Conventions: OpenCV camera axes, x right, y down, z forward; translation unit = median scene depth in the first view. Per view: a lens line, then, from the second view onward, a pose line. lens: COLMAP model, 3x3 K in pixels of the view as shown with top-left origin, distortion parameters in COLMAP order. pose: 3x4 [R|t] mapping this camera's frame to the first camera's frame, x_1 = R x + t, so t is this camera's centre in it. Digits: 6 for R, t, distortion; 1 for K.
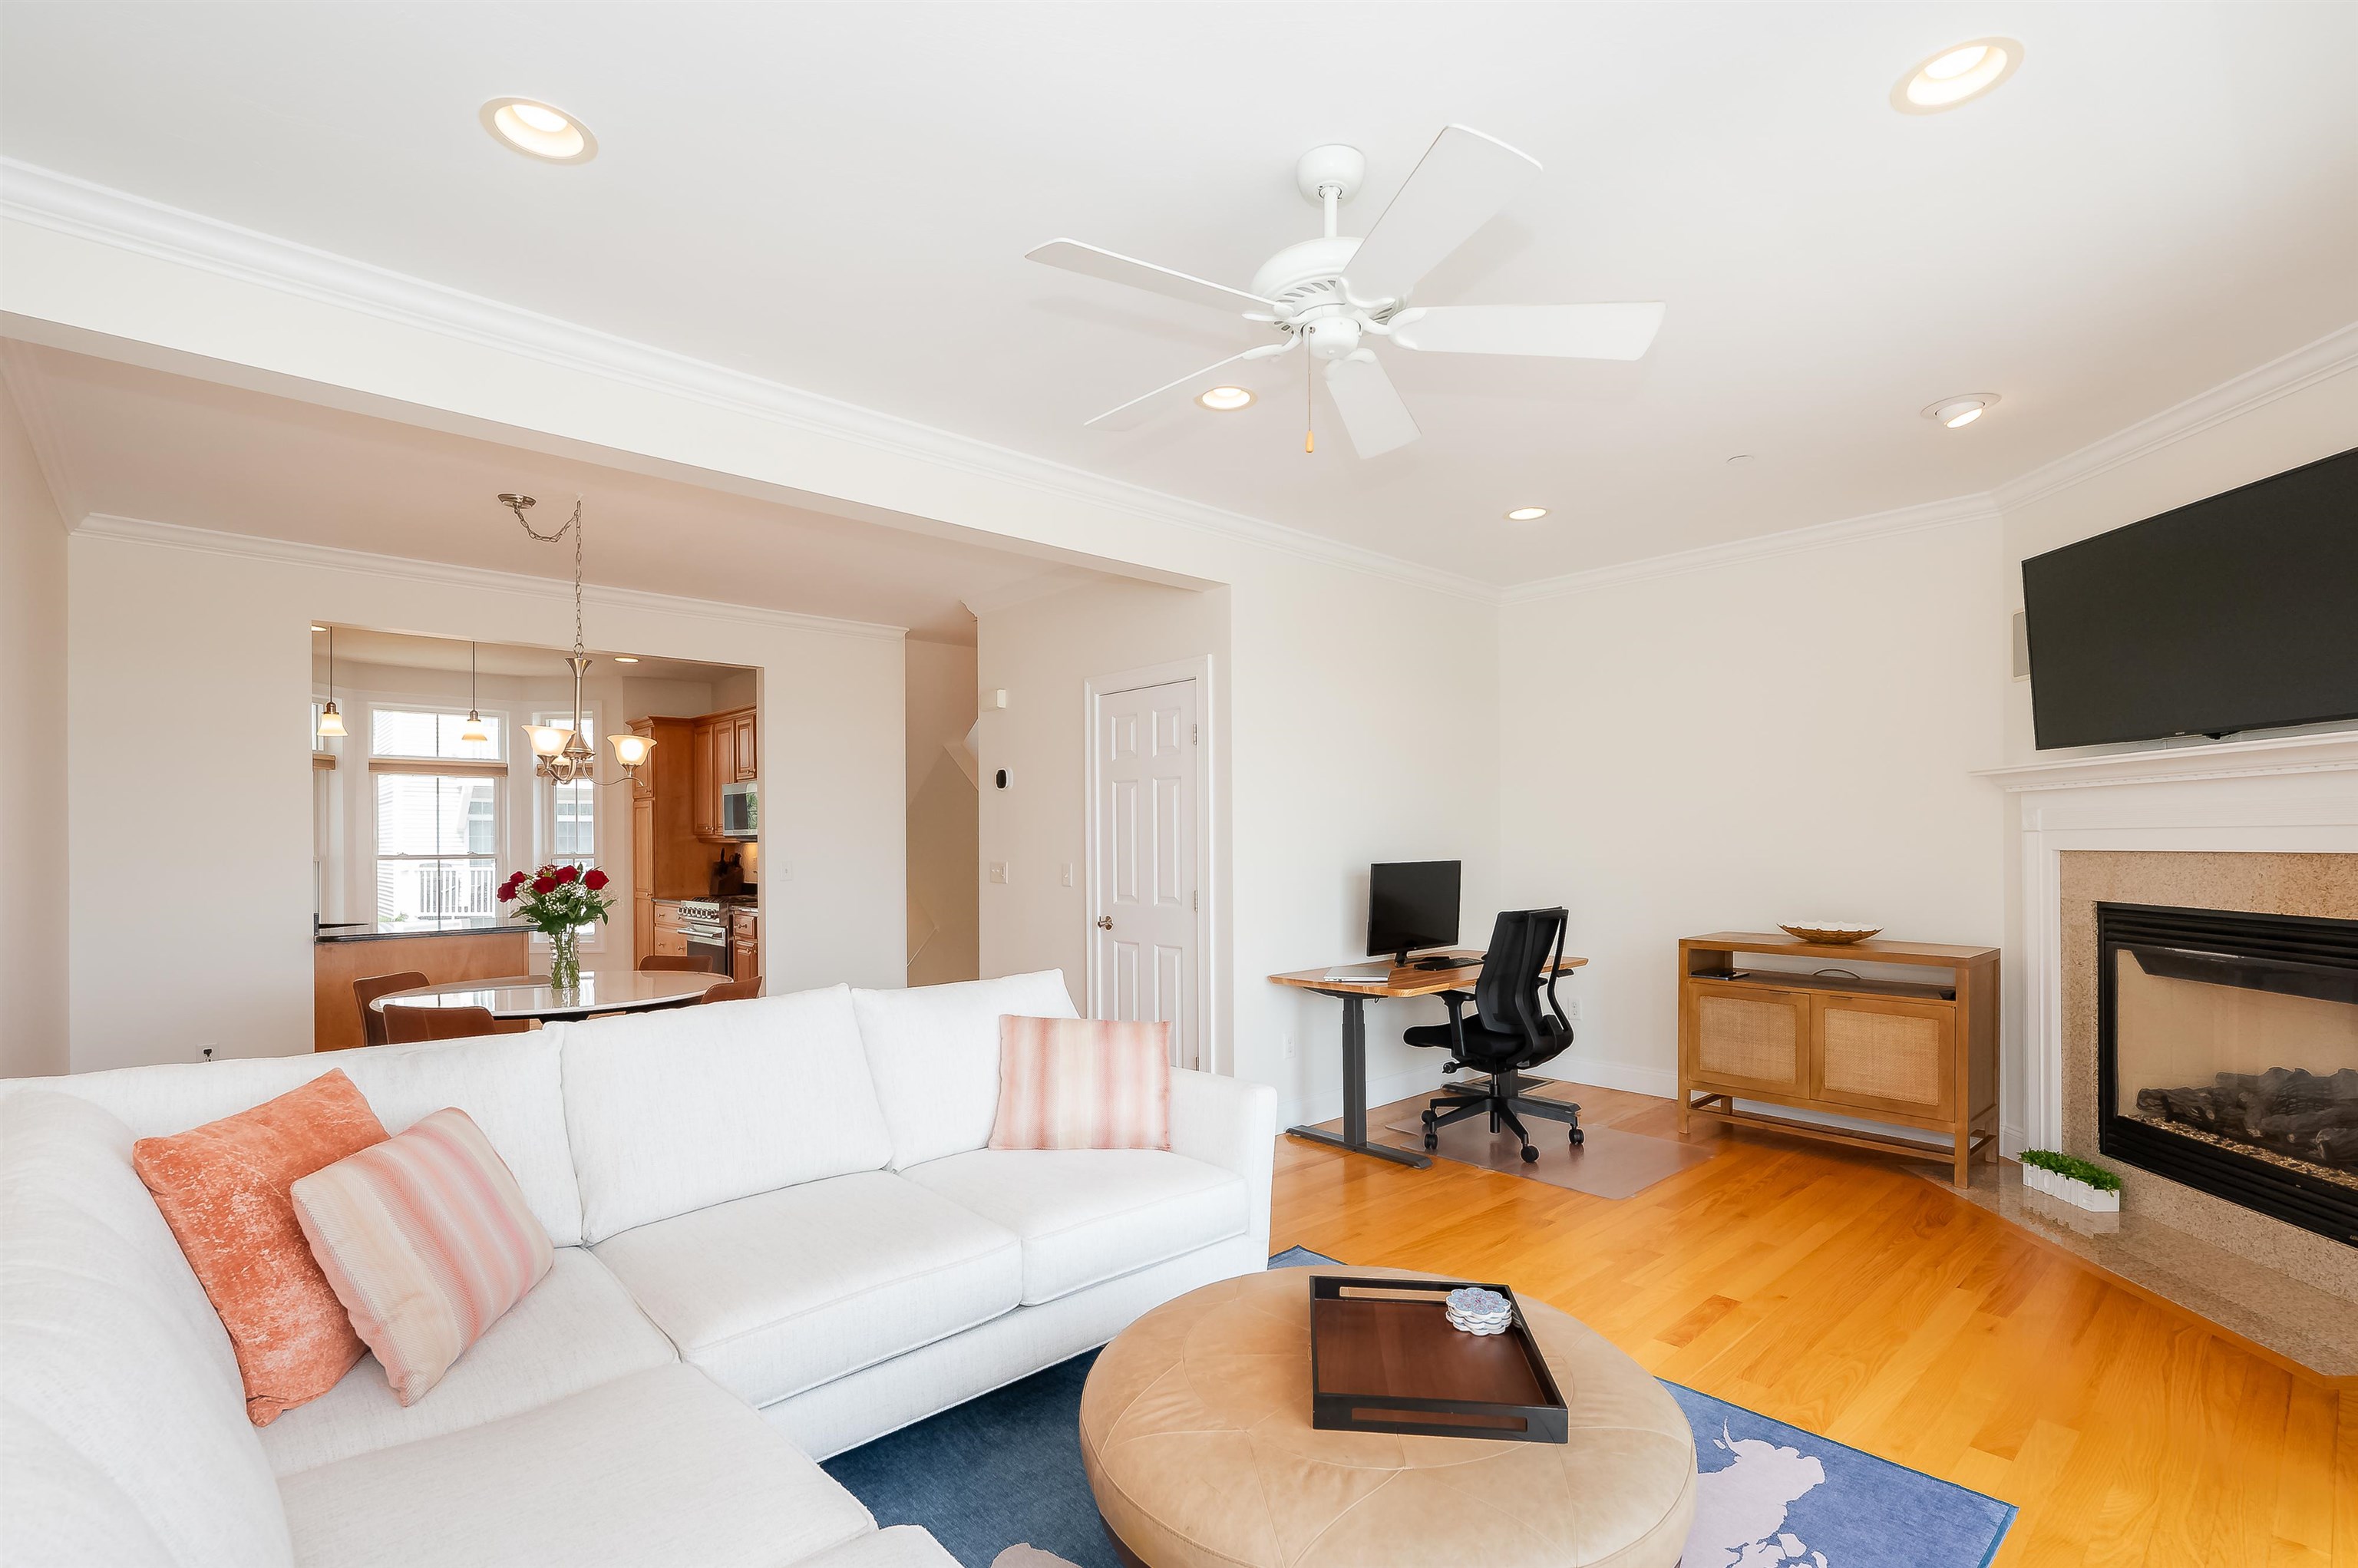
lens RADIAL K [[1082.1, 0, 1160.4], [0, 1082.1, 831.2], [0, 0, 1]] dist [-0.003785, 0.000713]
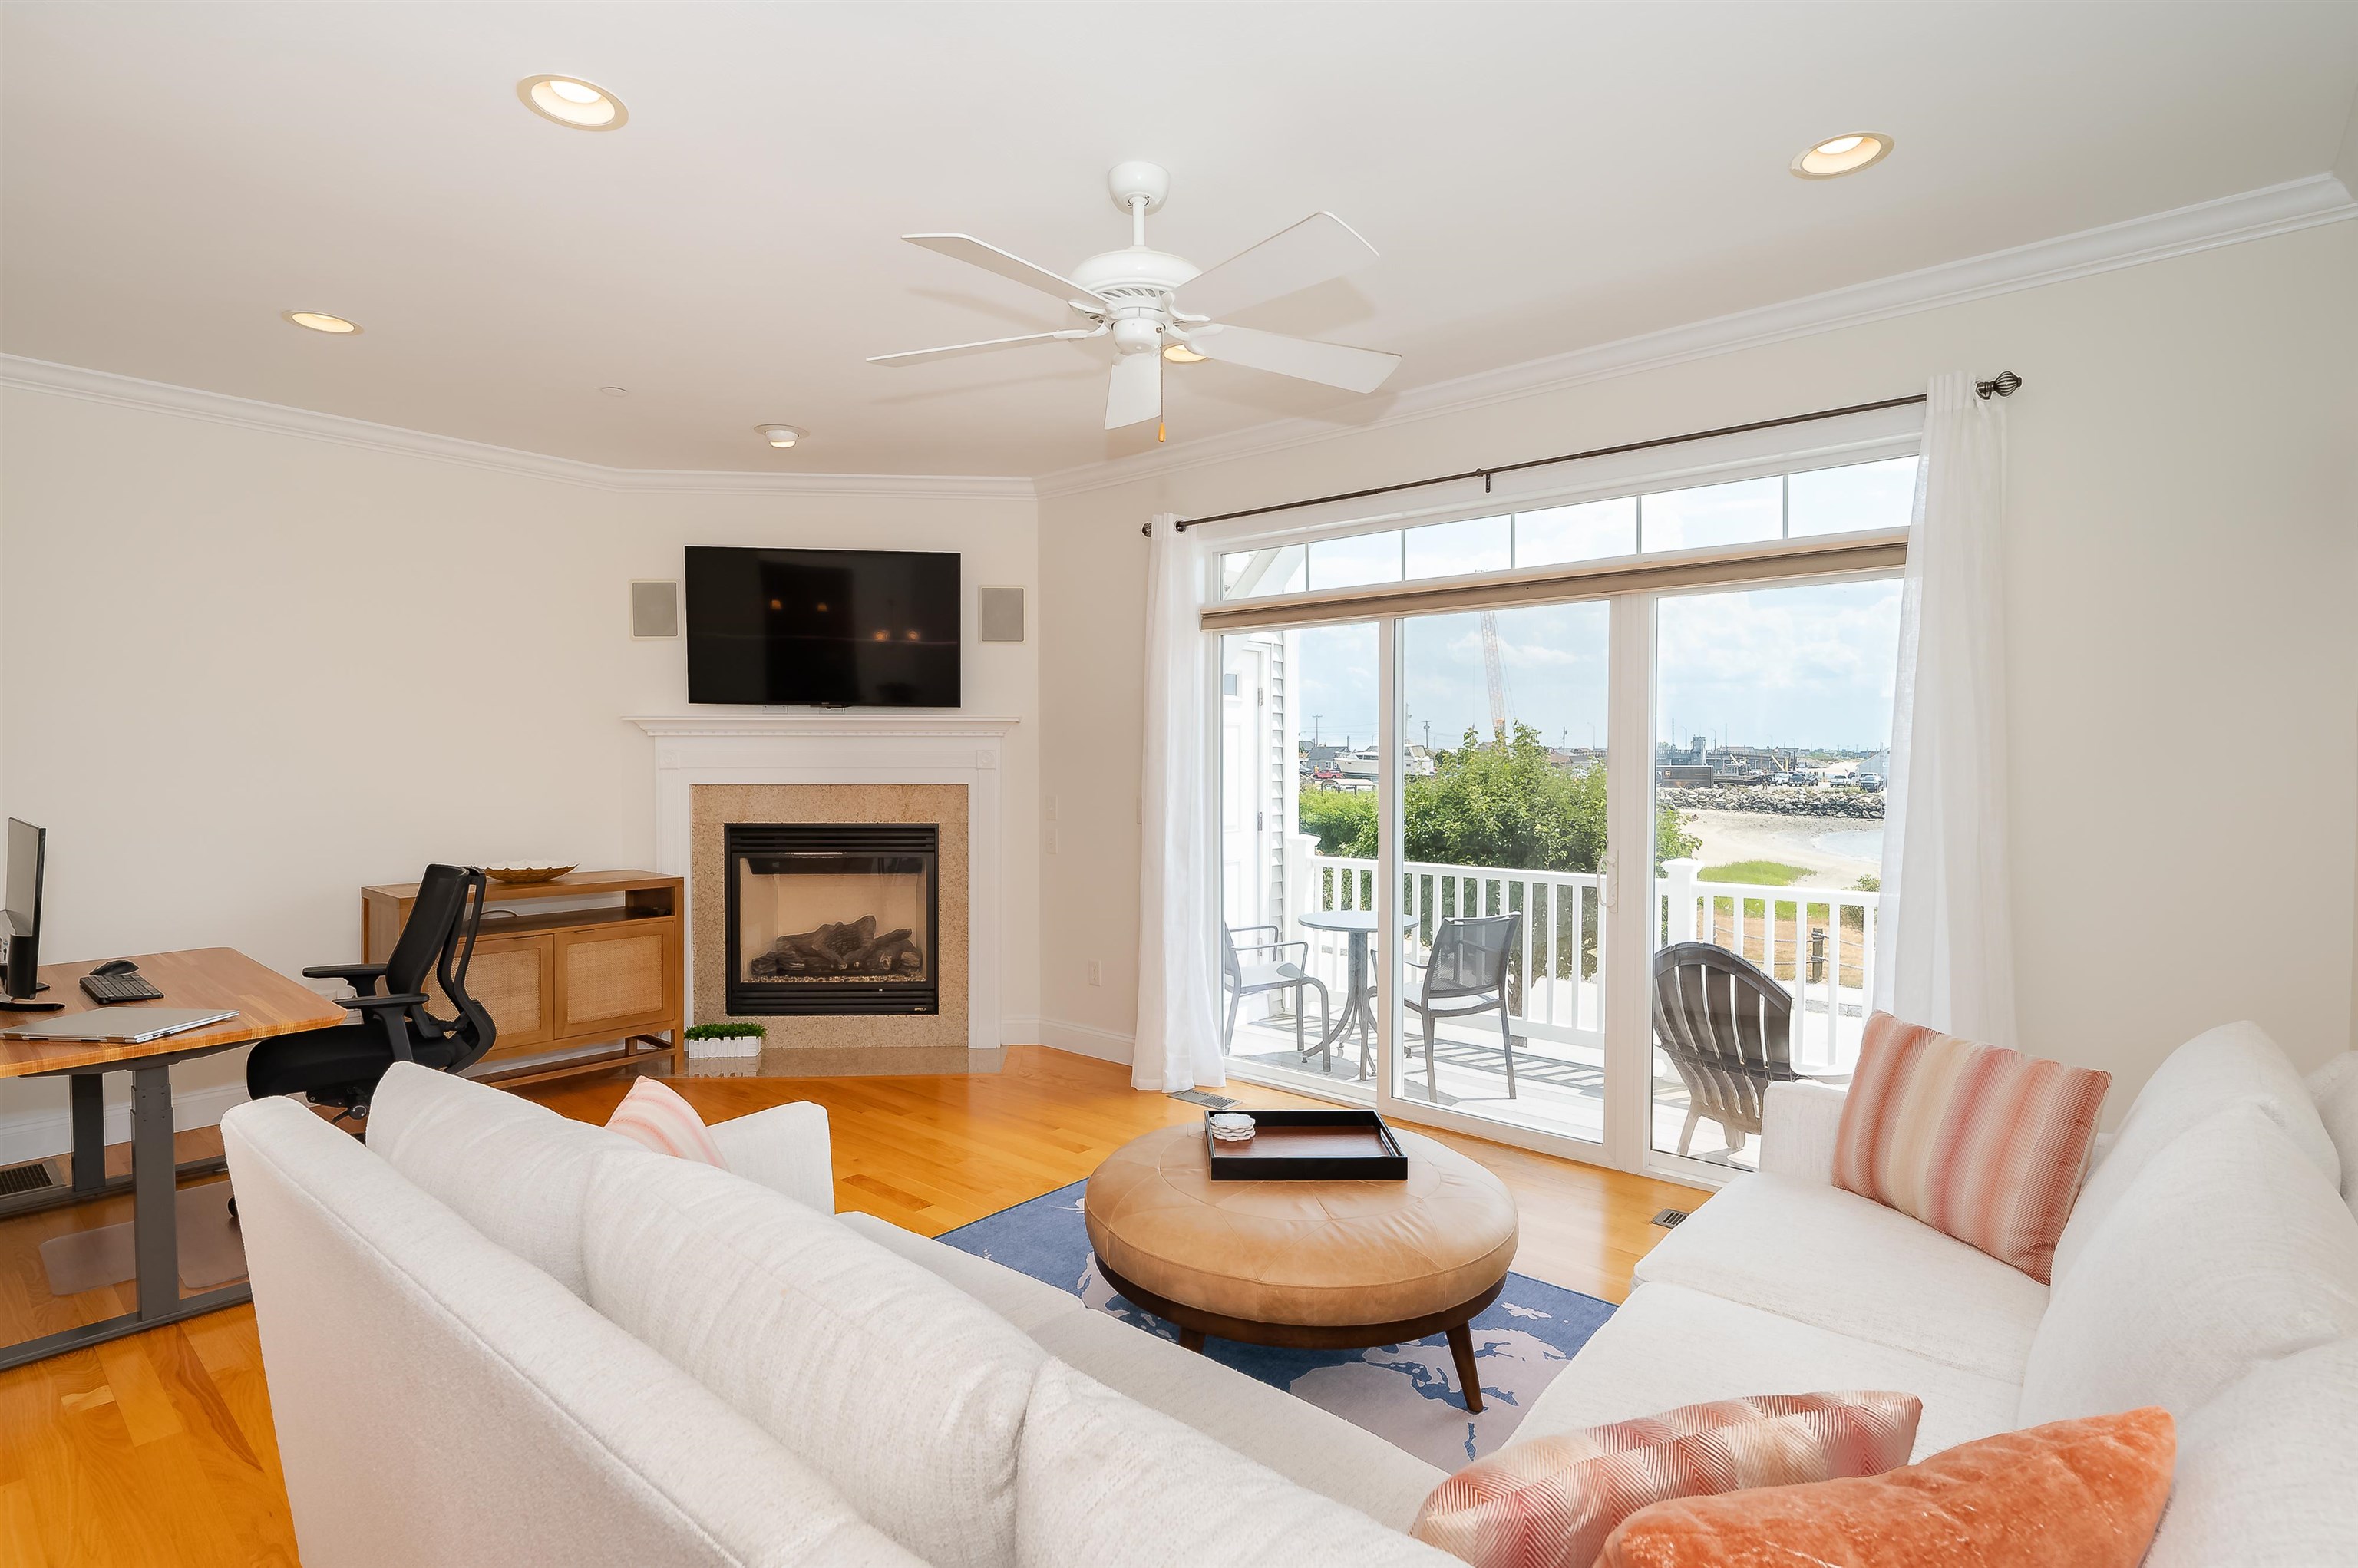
lens RADIAL K [[1176.6, 0, 1183.0], [0, 1176.6, 783.8], [0, 0, 1]] dist [-0.020692, -0.000576]
pose [[-0.130374, -0.018827, 0.991286, -0.616919], [-0.010361, 0.999791, 0.017626, -0.013693], [-0.991411, -0.007972, -0.130542, 0.652621]]
